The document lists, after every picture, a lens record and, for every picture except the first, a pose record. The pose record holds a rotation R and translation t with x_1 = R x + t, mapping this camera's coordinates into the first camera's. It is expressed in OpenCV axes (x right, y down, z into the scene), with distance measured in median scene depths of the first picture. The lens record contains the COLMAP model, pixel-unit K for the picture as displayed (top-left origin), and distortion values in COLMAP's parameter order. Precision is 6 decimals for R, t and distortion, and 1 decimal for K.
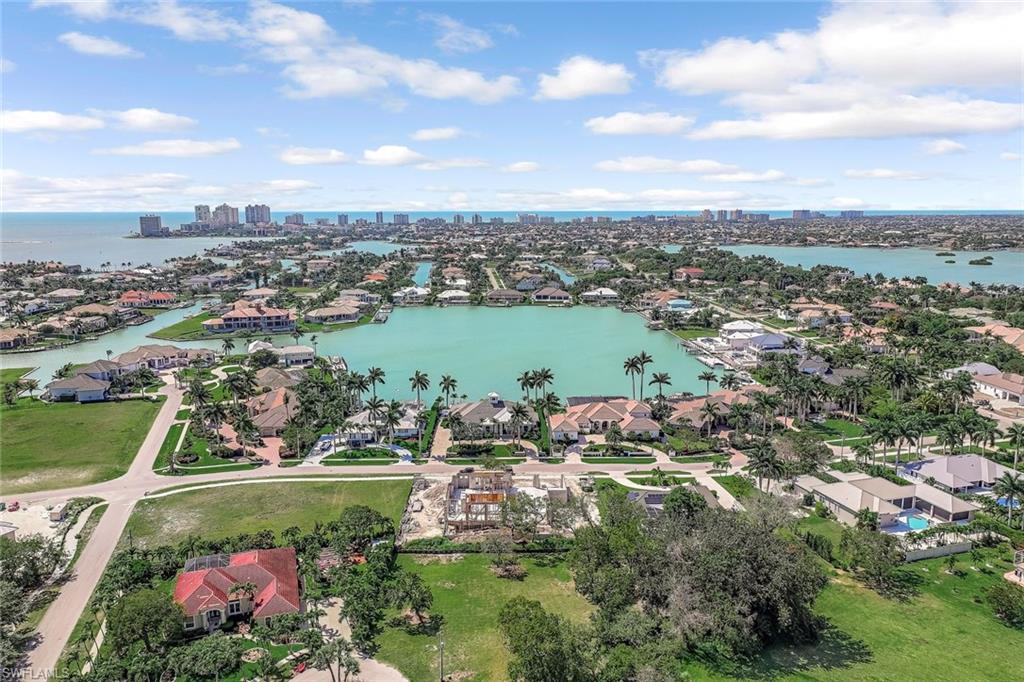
lens RADIAL K [[717.8, 0, 517.4], [0, 717.8, 338.4], [0, 0, 1]] dist [-0.001907, 0.018276]
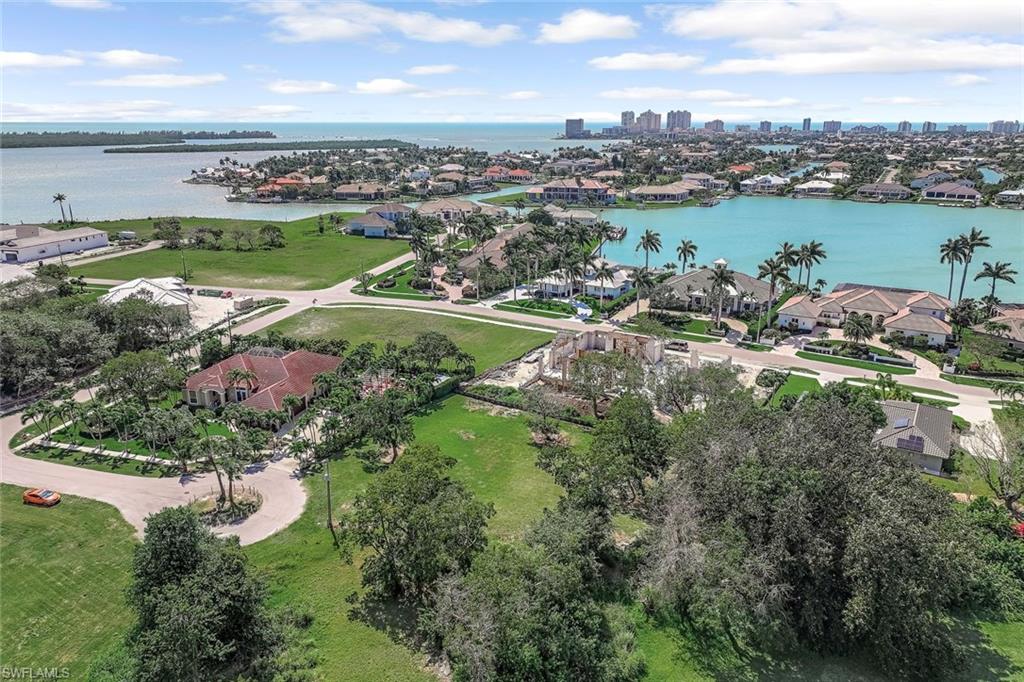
lens RADIAL K [[717.8, 0, 517.4], [0, 717.8, 338.4], [0, 0, 1]] dist [-0.001907, 0.018276]
pose [[0.839438, 0.159434, -0.519543, 0.218019], [-0.099266, 0.984898, 0.141852, 0.078818], [0.534312, -0.067503, 0.842587, 0.243049]]
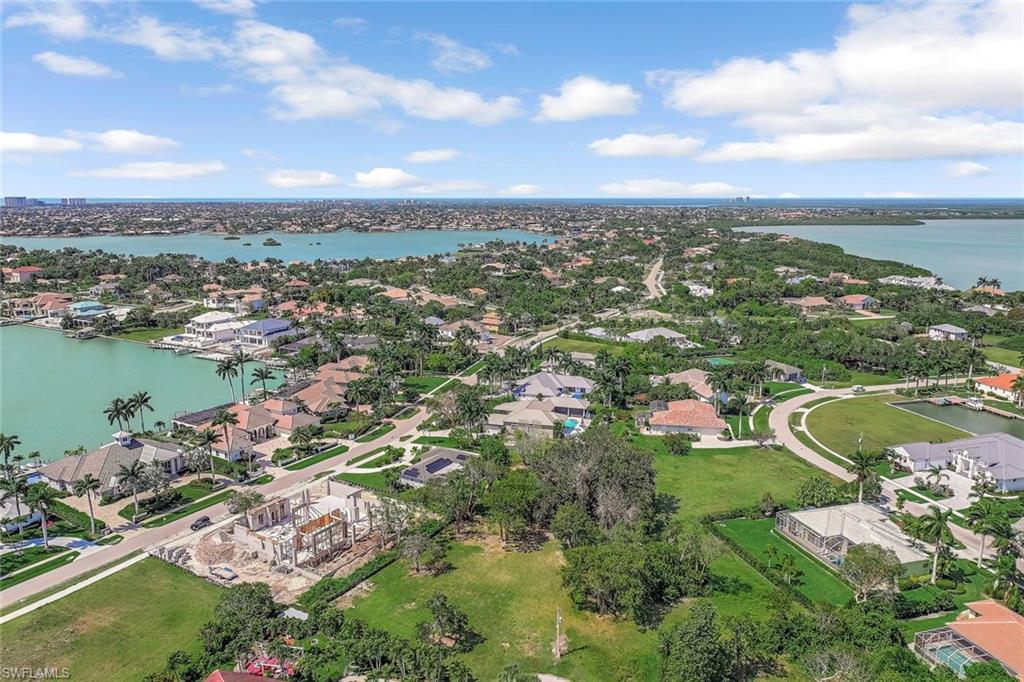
lens RADIAL K [[717.8, 0, 517.4], [0, 717.8, 338.4], [0, 0, 1]] dist [-0.001907, 0.018276]
pose [[0.543551, -0.160300, 0.823927, -0.463456], [0.146302, 0.984662, 0.095056, -0.037965], [-0.826528, 0.068874, 0.558667, 0.227717]]
